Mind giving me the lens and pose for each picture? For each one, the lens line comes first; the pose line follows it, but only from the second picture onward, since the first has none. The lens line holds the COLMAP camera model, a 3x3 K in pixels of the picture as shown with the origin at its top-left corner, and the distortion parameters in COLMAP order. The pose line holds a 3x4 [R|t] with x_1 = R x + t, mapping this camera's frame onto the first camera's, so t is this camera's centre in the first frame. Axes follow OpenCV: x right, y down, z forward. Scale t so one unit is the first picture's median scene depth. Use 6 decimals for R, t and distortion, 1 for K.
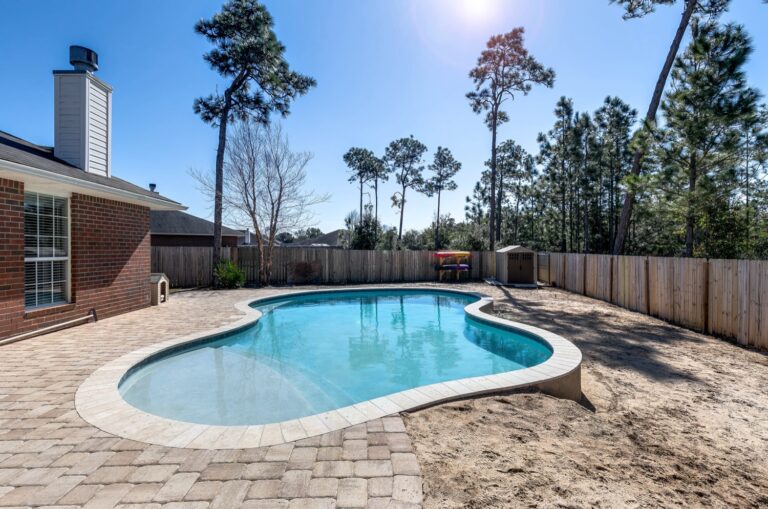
lens RADIAL K [[358.9, 0, 378.7], [0, 358.9, 250.7], [0, 0, 1]] dist [0.007875, -0.001044]
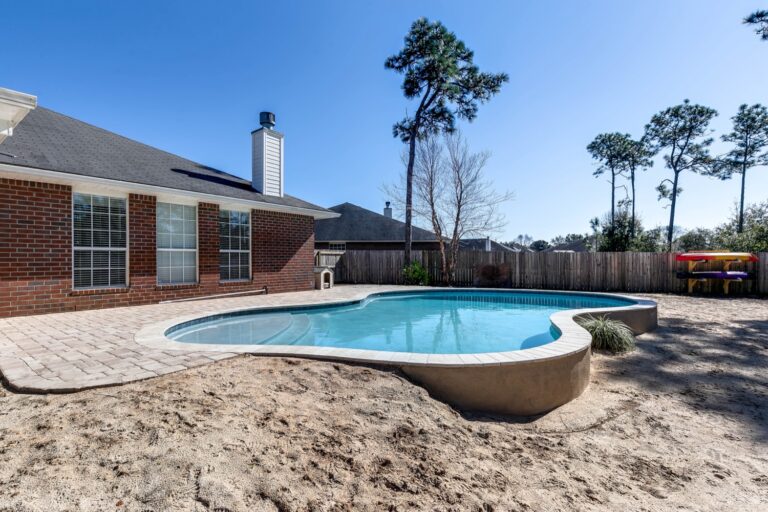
lens RADIAL K [[358.9, 0, 378.8], [0, 358.9, 261.2], [0, 0, 1]] dist [0.007875, -0.001044]
pose [[0.775632, 0.000577, -0.631185, 0.309679], [0.001589, 0.999995, 0.002866, 0.033827], [0.631183, -0.003226, 0.775627, 0.085189]]
